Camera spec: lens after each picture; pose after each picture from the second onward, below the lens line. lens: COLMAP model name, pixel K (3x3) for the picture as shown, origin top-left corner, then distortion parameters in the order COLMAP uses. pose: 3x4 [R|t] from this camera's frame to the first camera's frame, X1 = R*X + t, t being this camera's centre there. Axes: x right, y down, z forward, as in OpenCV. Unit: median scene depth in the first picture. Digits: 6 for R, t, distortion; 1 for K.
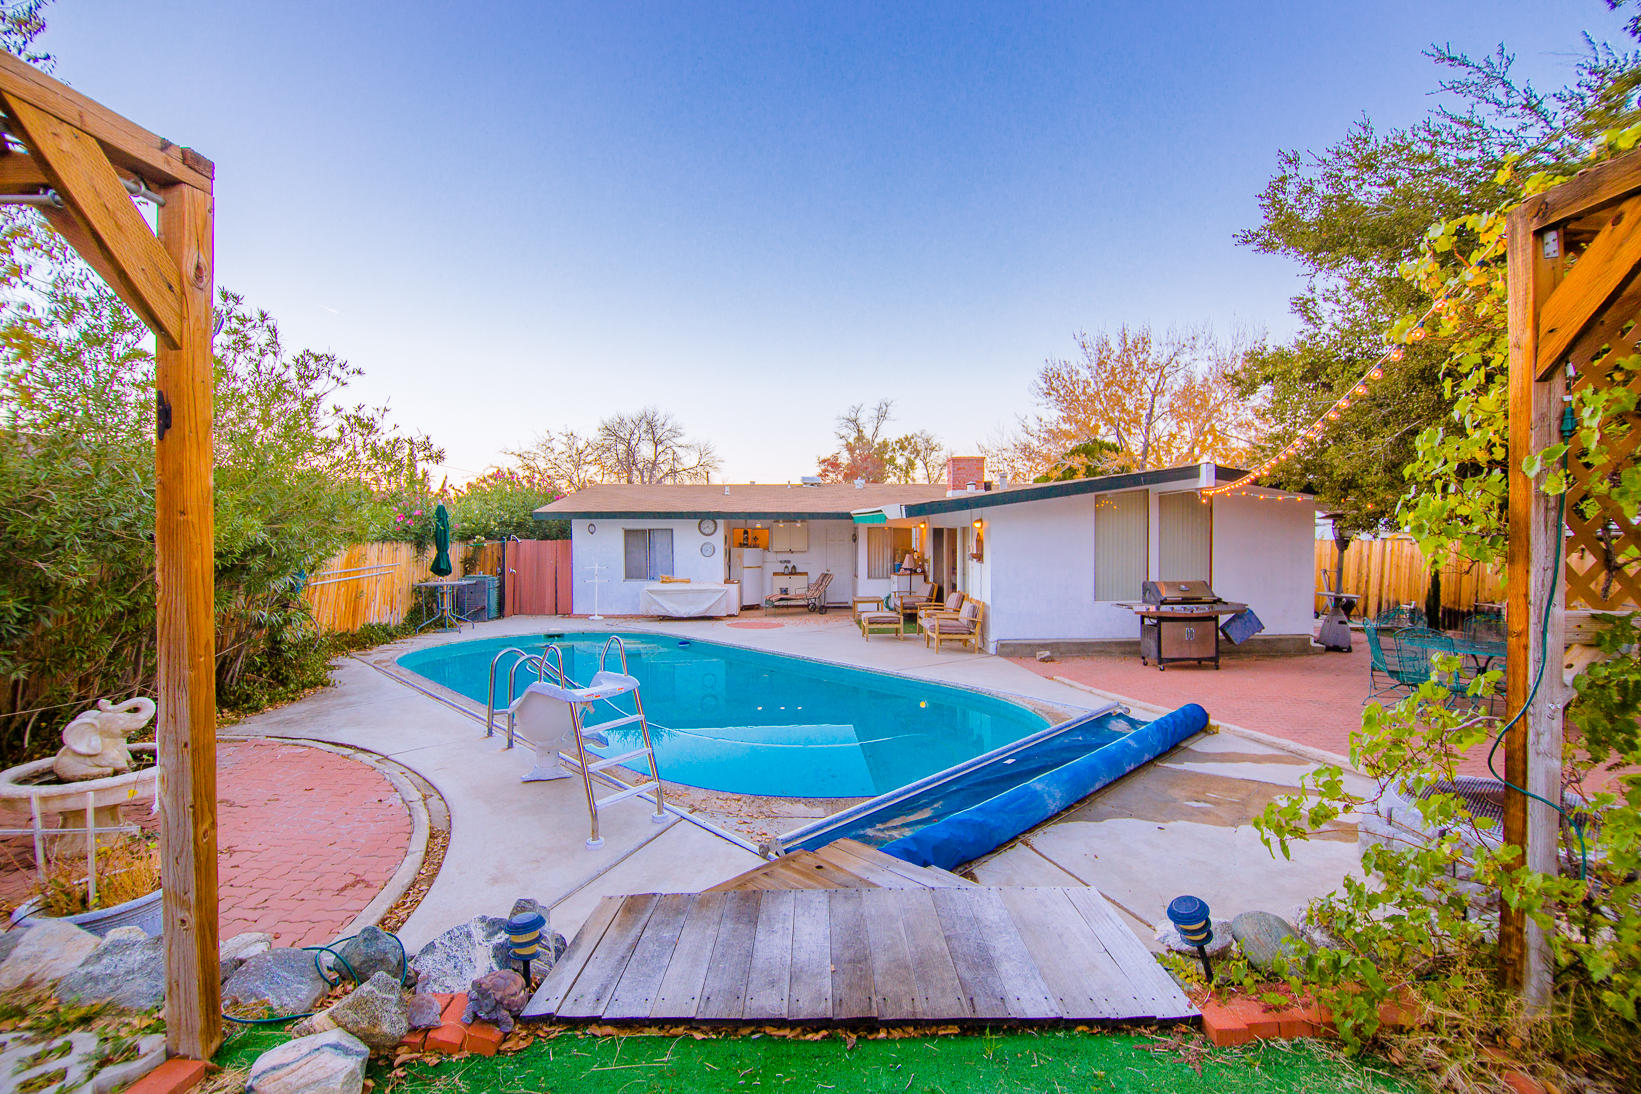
lens RADIAL K [[733.9, 0, 823.4], [0, 733.9, 543.8], [0, 0, 1]] dist [-0.001328, -0.010234]
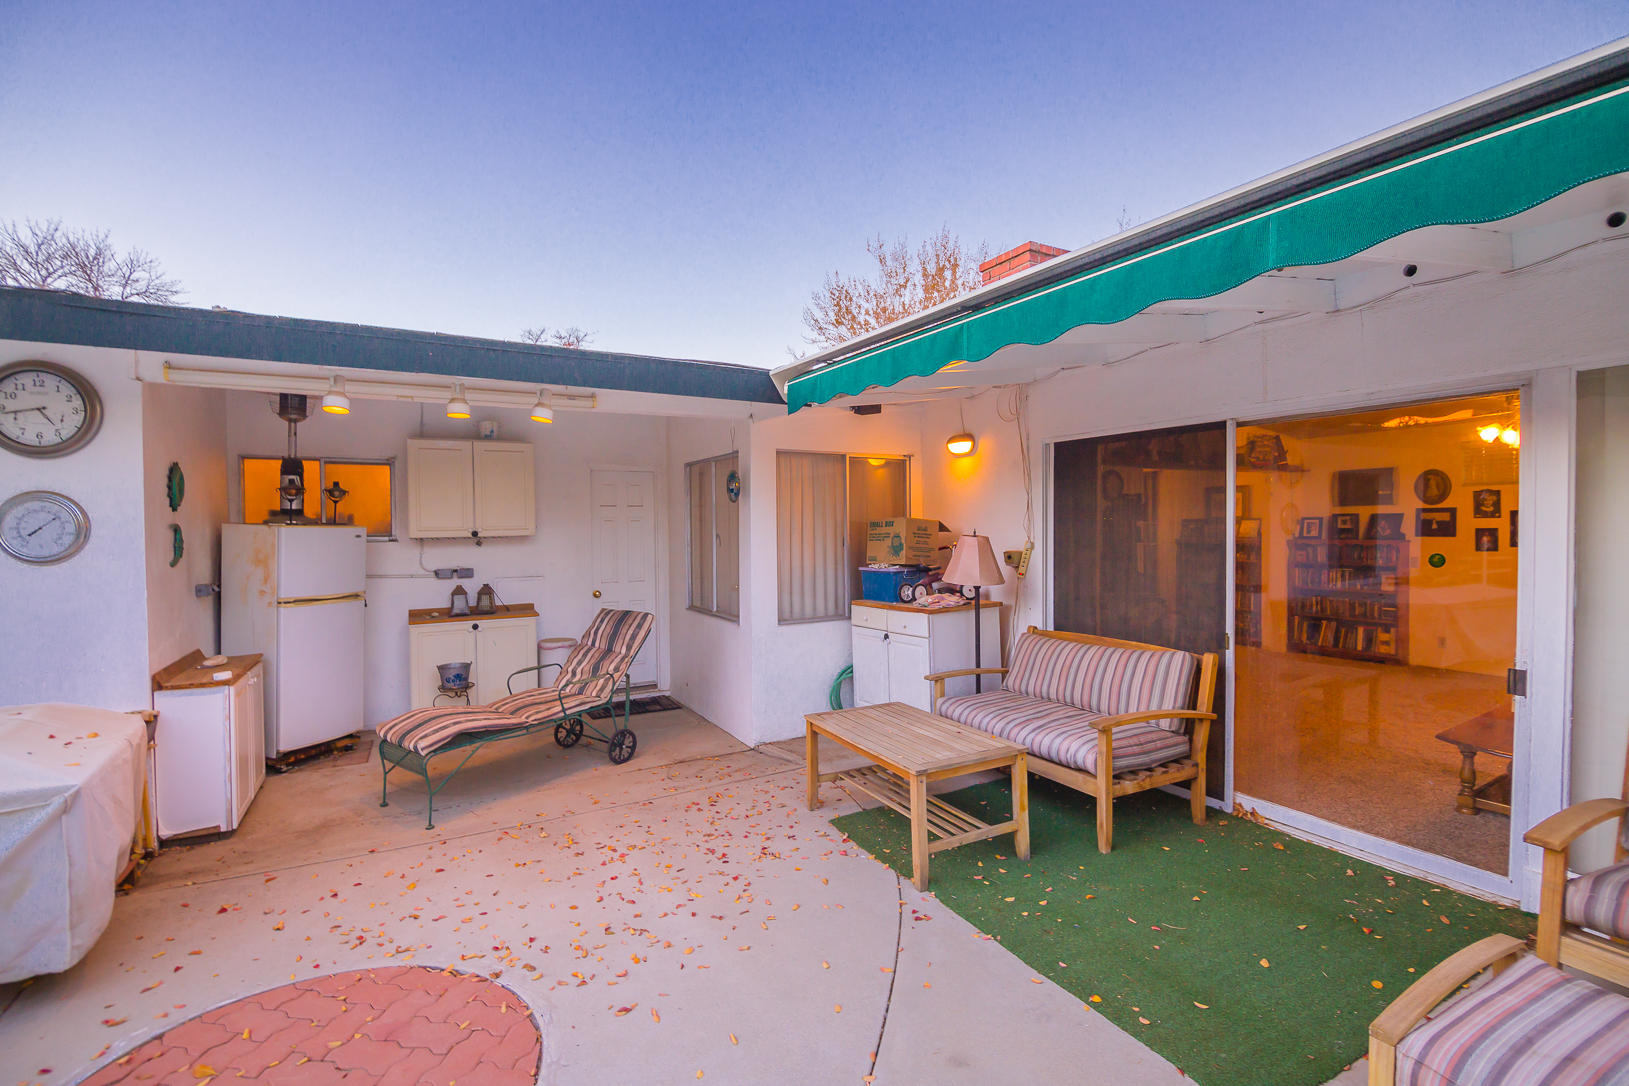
lens RADIAL K [[731.8, 0, 817.5], [0, 731.8, 541.0], [0, 0, 1]] dist [-0.005011, -0.009520]
pose [[0.896799, -0.012518, 0.442260, -0.063185], [0.013830, 0.999904, 0.000257, 0.016184], [-0.442221, 0.005886, 0.896887, 0.821701]]
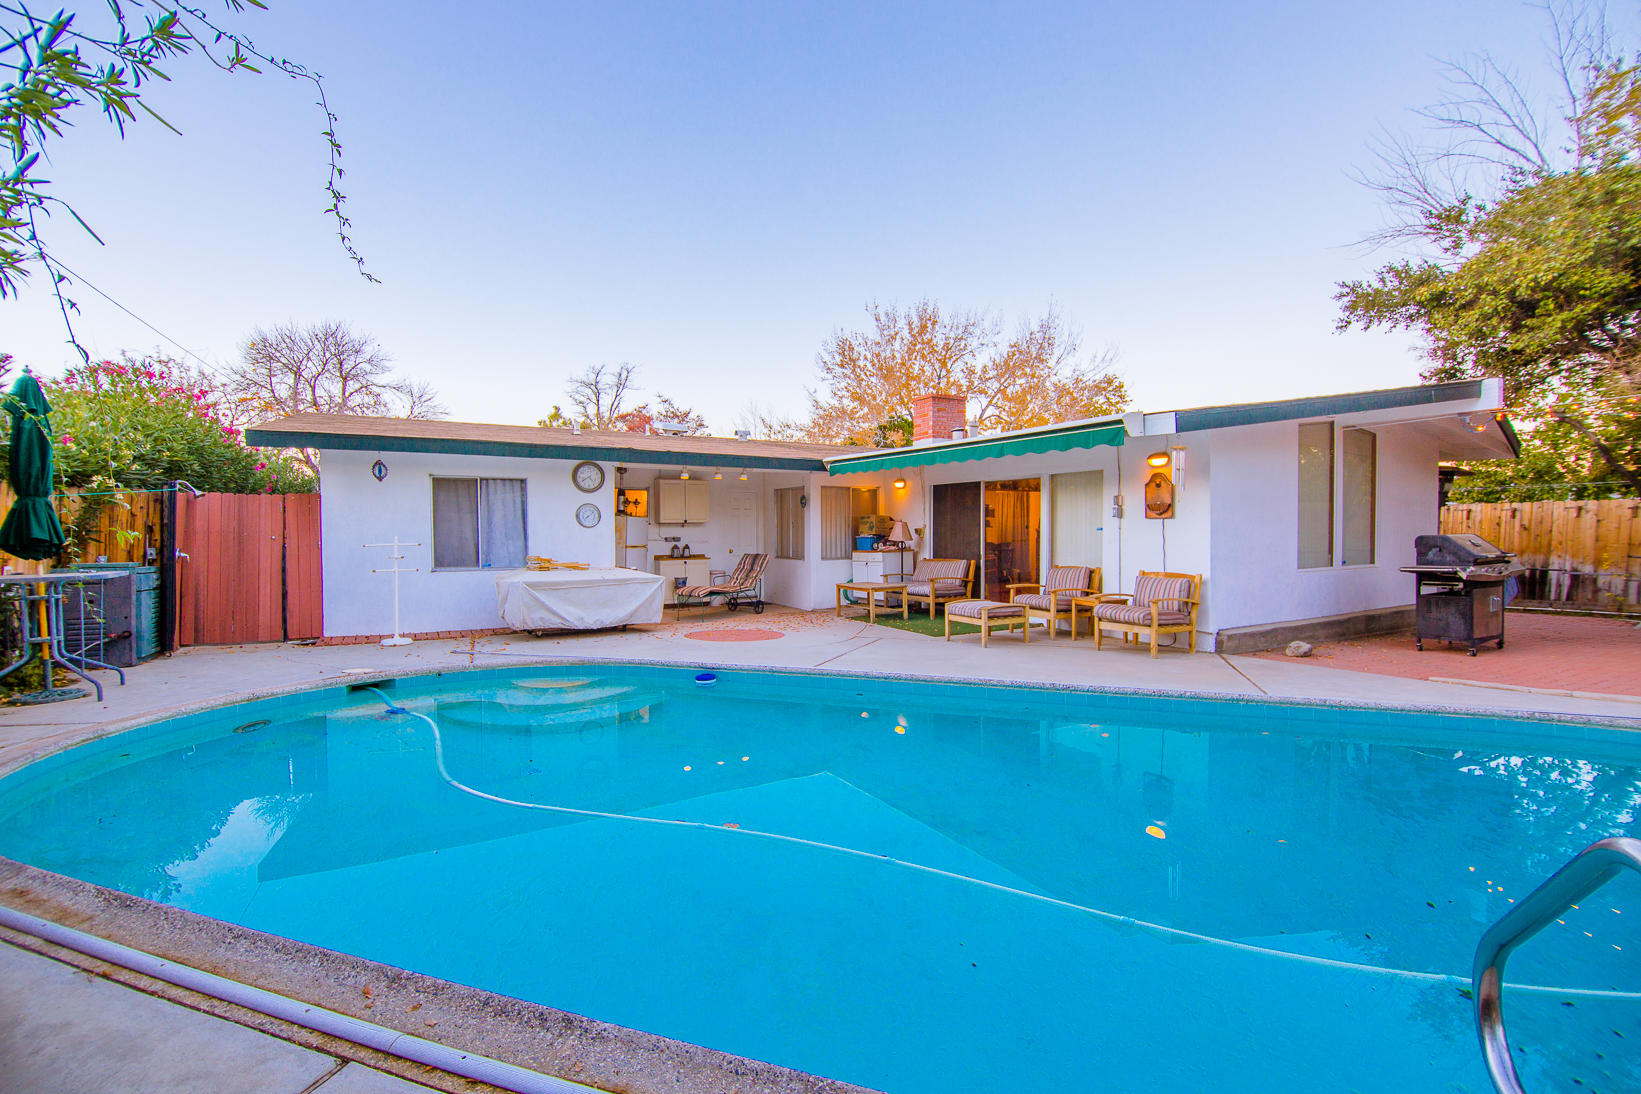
lens RADIAL K [[737.2, 0, 823.5], [0, 737.2, 545.0], [0, 0, 1]] dist [-0.005011, -0.009520]
pose [[0.893622, -0.009646, 0.448717, -0.285369], [0.009525, 0.999951, 0.002527, 0.036080], [-0.448720, 0.002016, 0.893670, 0.420055]]
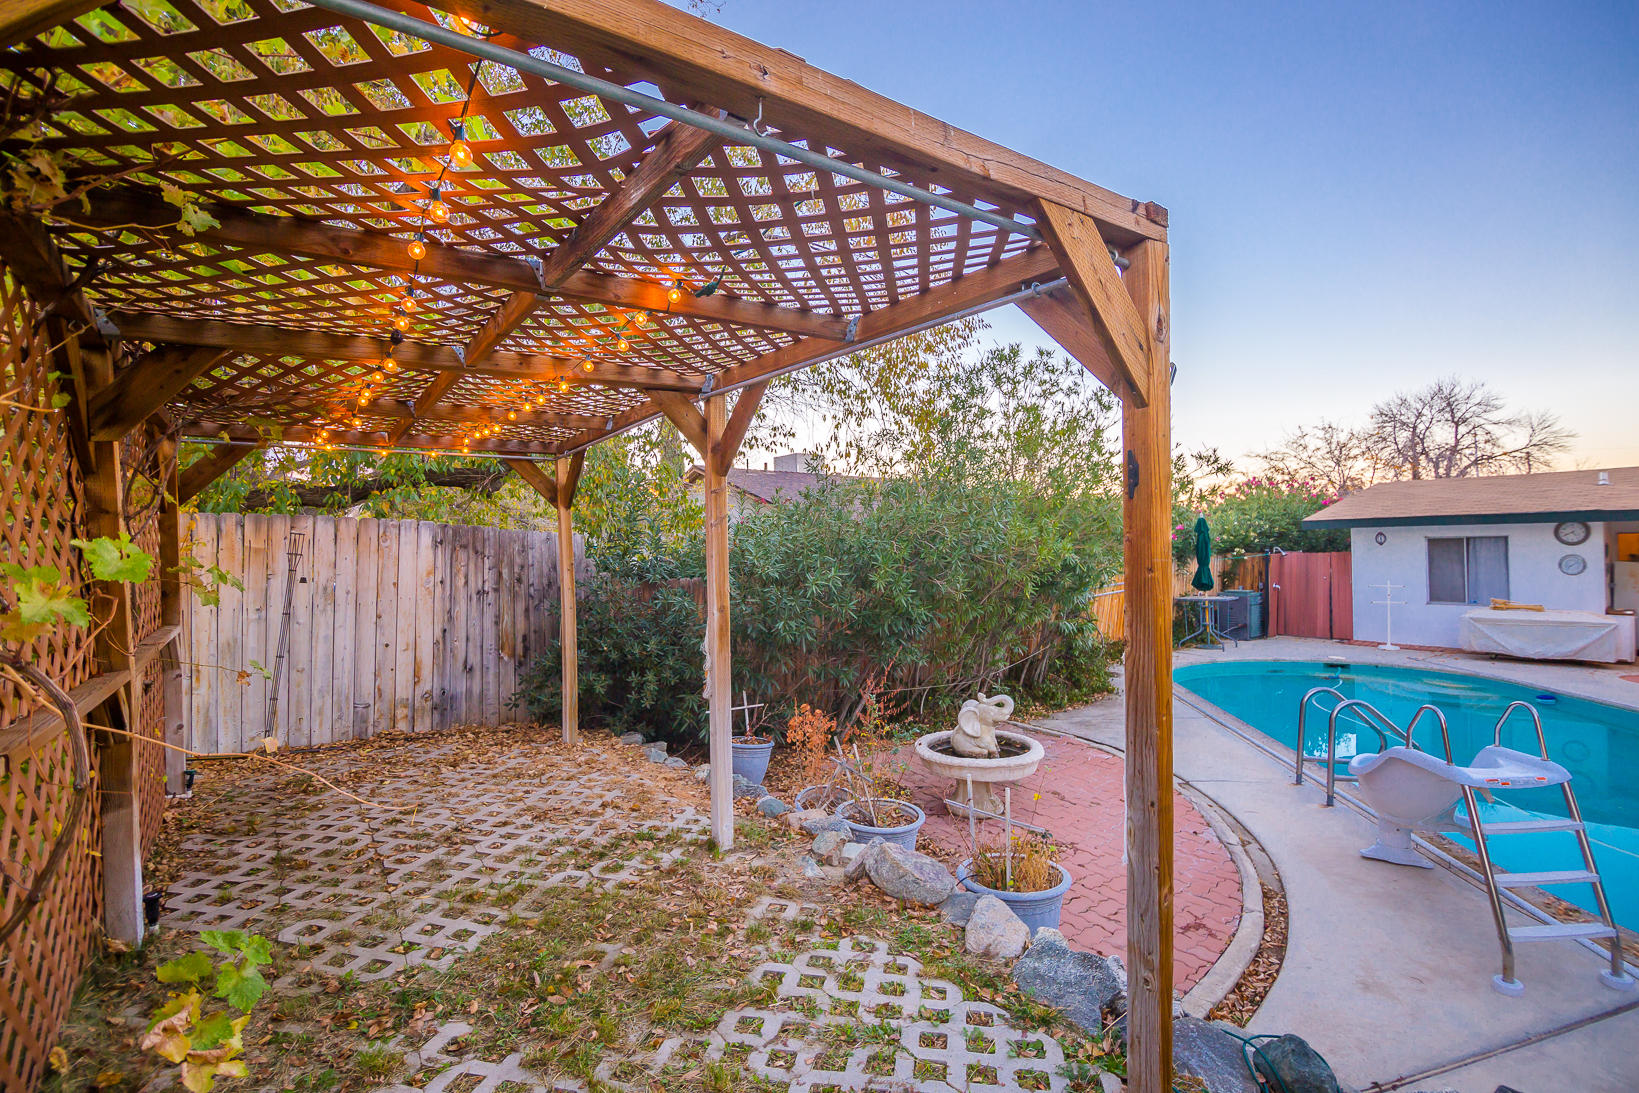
lens RADIAL K [[736.3, 0, 822.5], [0, 736.3, 544.5], [0, 0, 1]] dist [-0.005011, -0.009520]
pose [[0.603471, -0.012093, -0.797293, -0.041232], [0.004964, 0.999923, -0.011409, -0.008064], [0.797370, 0.002927, 0.603484, 0.004649]]
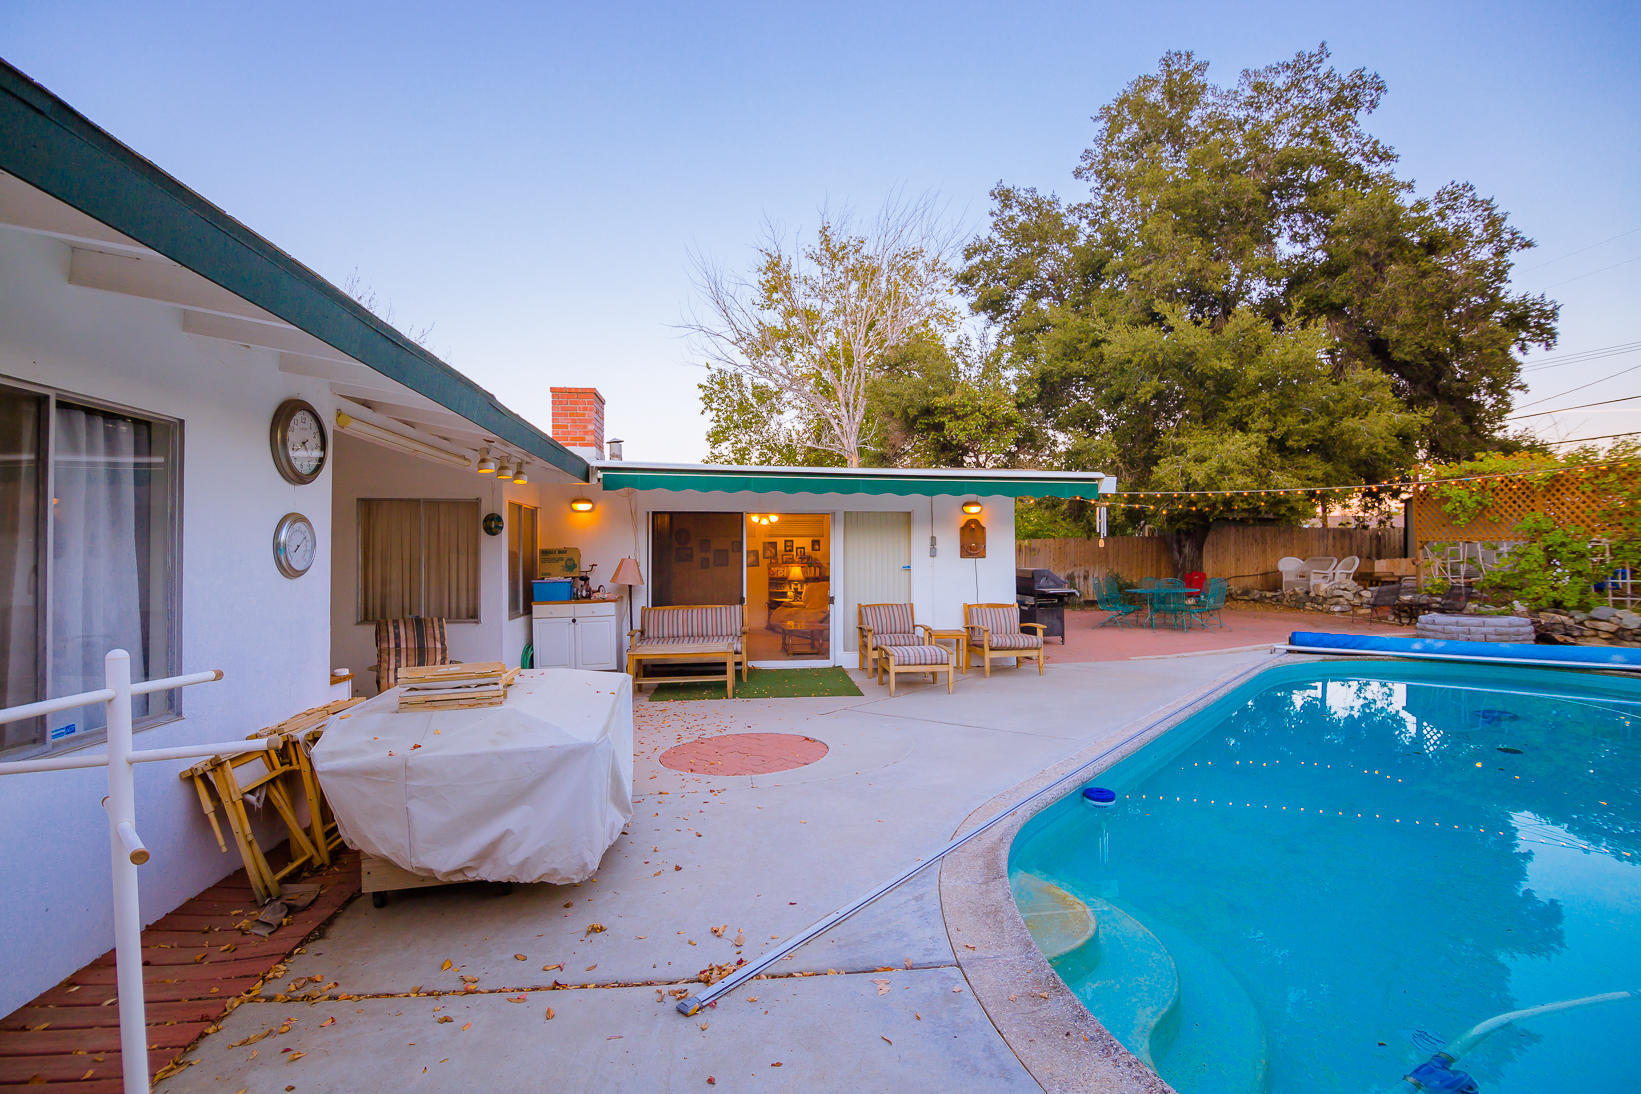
lens RADIAL K [[733.9, 0, 823.4], [0, 733.9, 543.8], [0, 0, 1]] dist [-0.001328, -0.010234]
pose [[-0.078904, 0.020063, 0.996680, -0.435779], [0.023448, 0.999558, -0.018265, 0.017131], [-0.996606, 0.021929, -0.079340, 0.957198]]
